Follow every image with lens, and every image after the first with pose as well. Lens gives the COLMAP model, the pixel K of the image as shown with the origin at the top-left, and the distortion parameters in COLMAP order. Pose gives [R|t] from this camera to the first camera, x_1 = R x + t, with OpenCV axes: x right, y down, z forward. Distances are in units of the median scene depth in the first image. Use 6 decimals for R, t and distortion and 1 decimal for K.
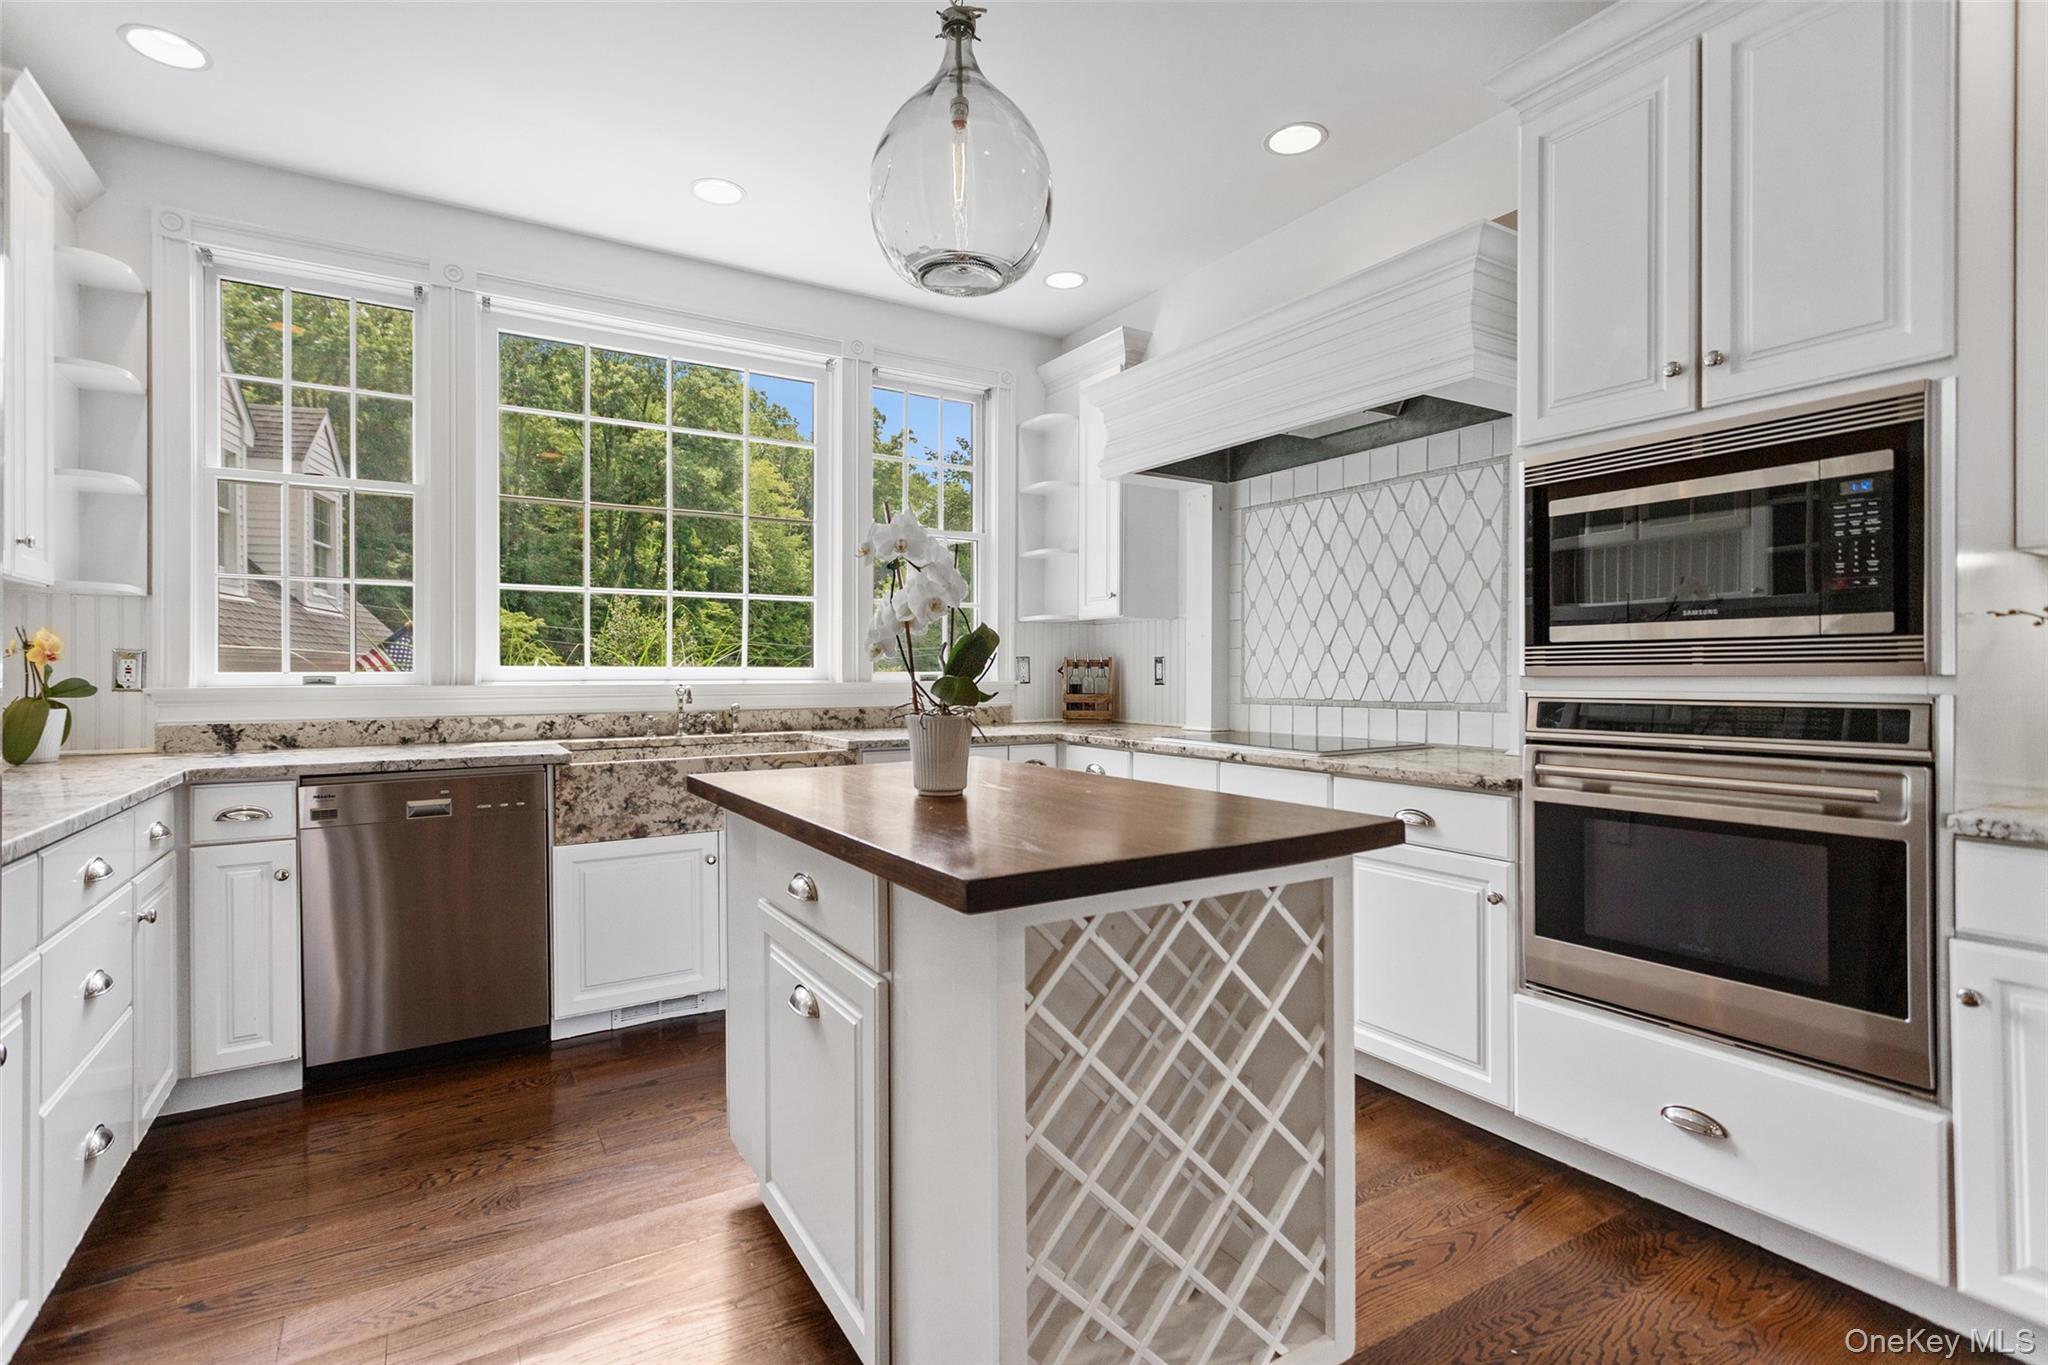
lens RADIAL K [[972.7, 0, 1019.7], [0, 972.7, 668.5], [0, 0, 1]] dist [0.002592, 0.000331]
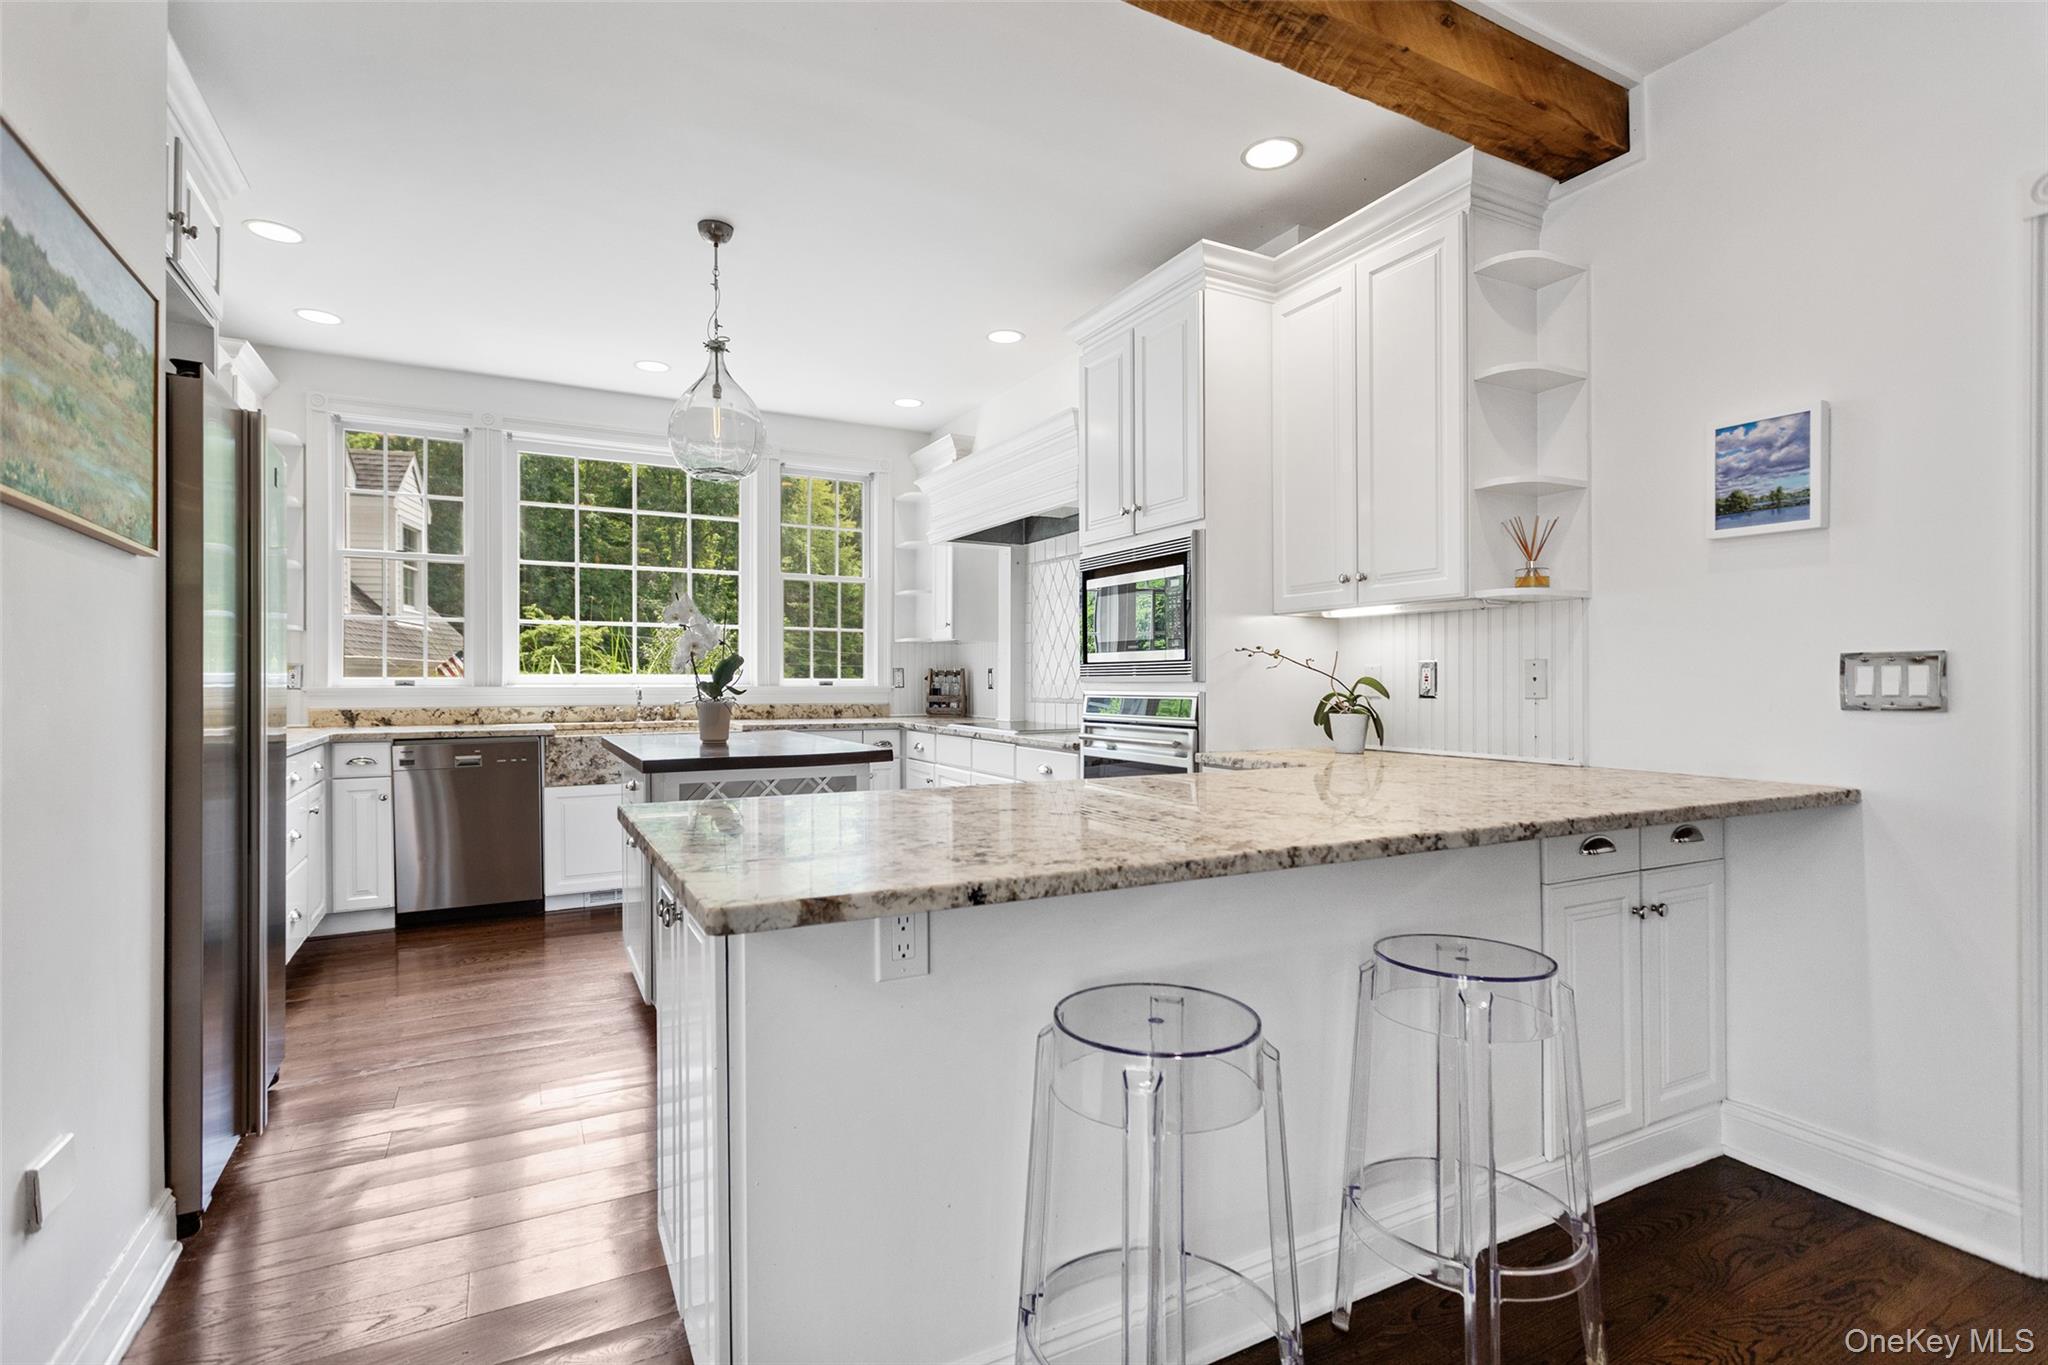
lens RADIAL K [[975.0, 0, 1014.4], [0, 975.0, 680.4], [0, 0, 1]] dist [0.001948, 0.001227]
pose [[0.997664, 0.003148, -0.068245, 0.388195], [-0.002794, 0.999982, 0.005283, -0.003257], [0.068261, -0.005080, 0.997655, -0.528899]]
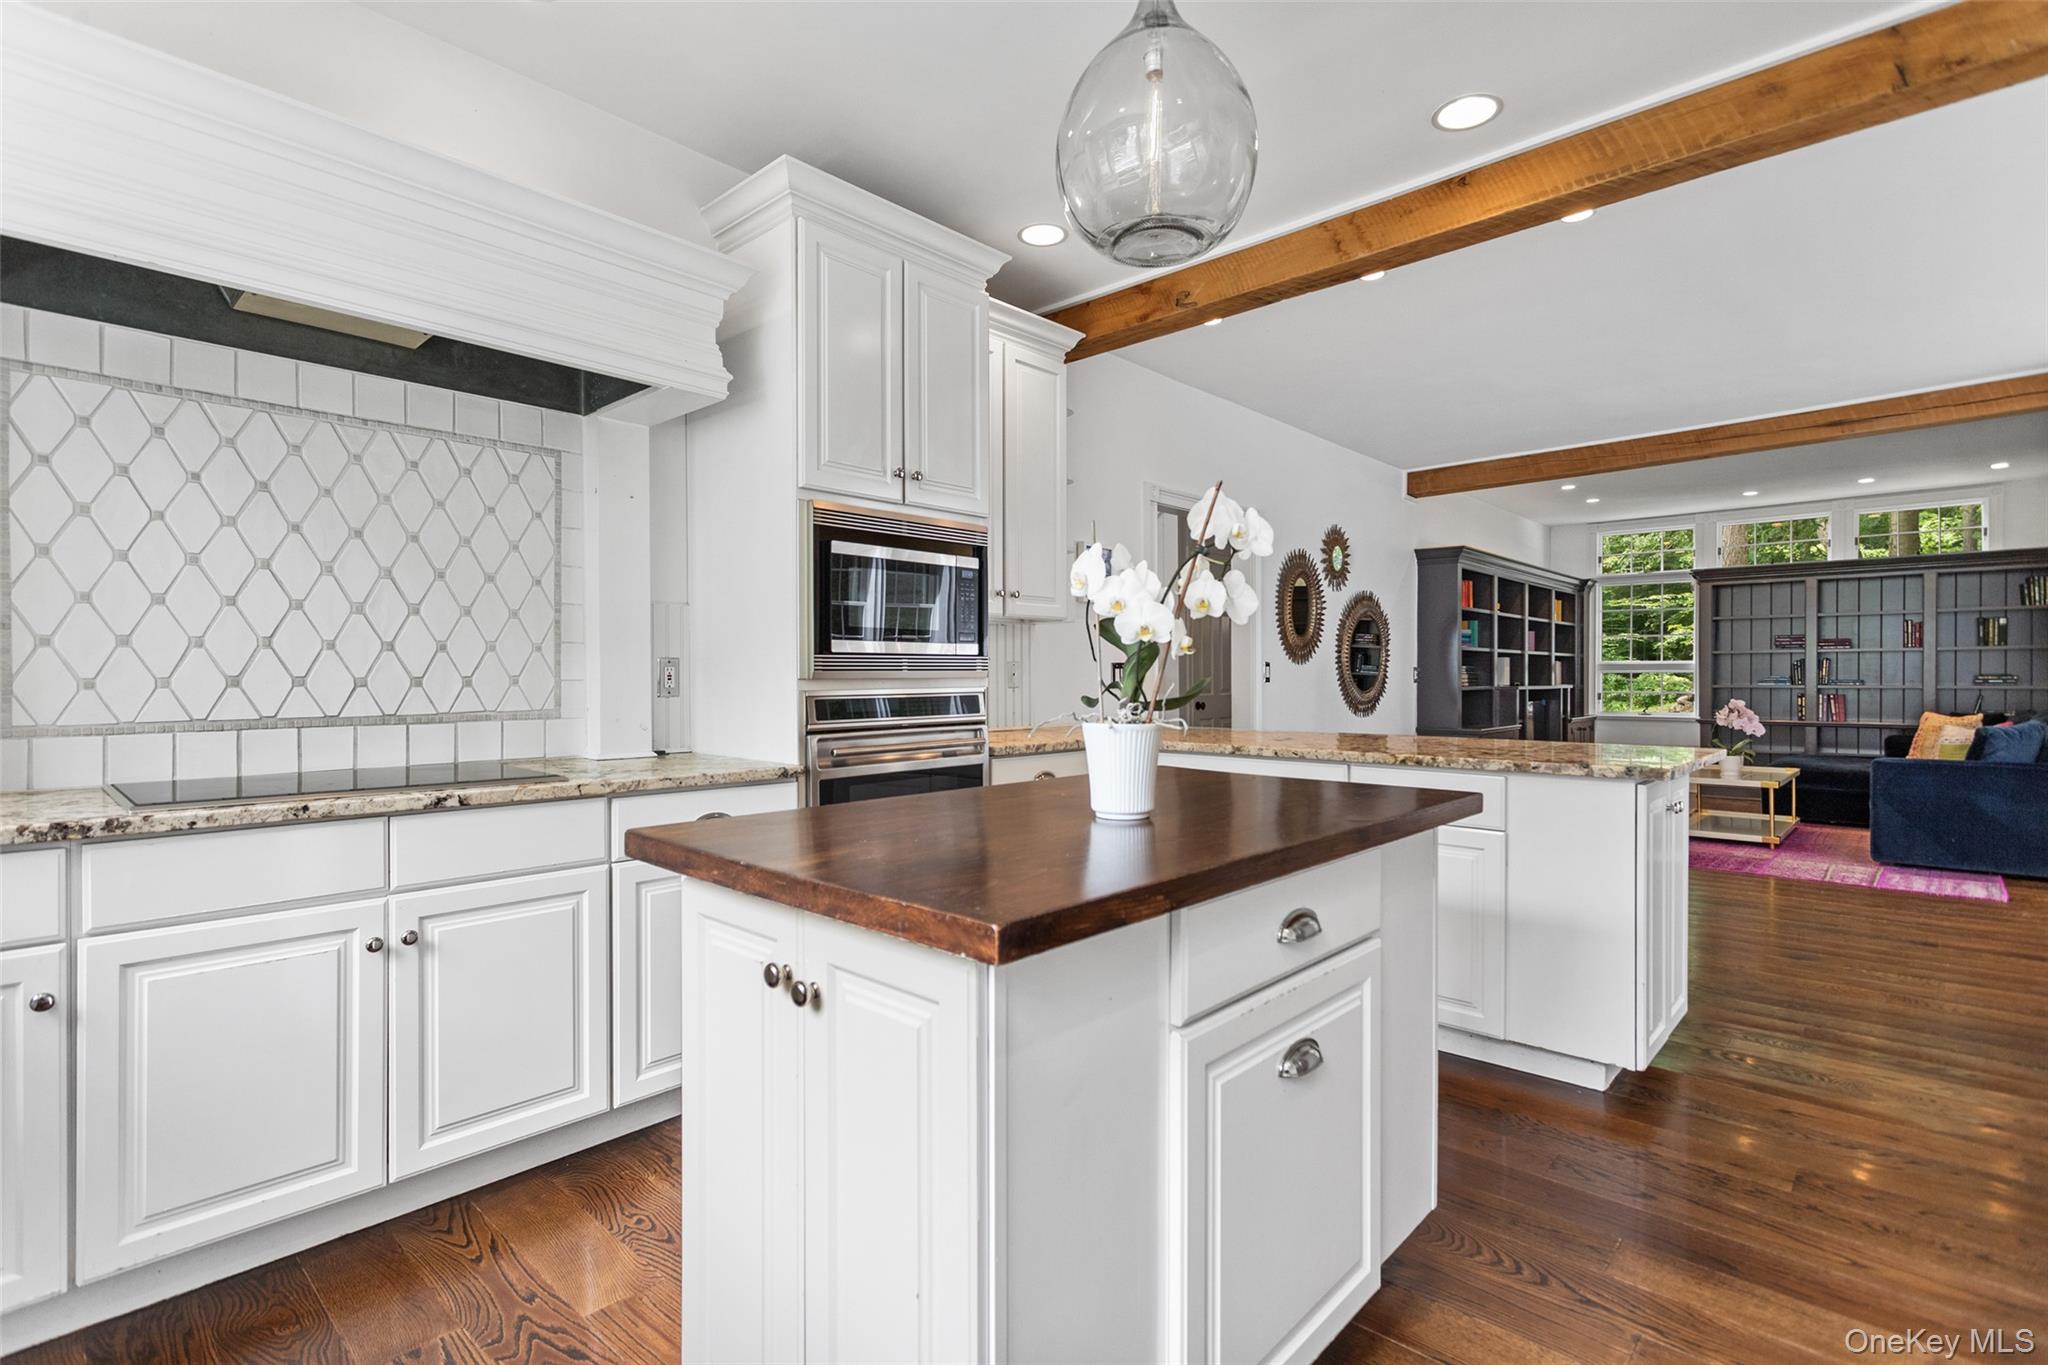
lens RADIAL K [[975.0, 0, 1014.4], [0, 975.0, 680.4], [0, 0, 1]] dist [0.001948, 0.001227]
pose [[-0.267570, -0.000024, 0.963538, -0.534638], [-0.000089, 1.000000, 0.000000, 0.007147], [-0.963538, -0.000086, -0.267570, 0.806660]]
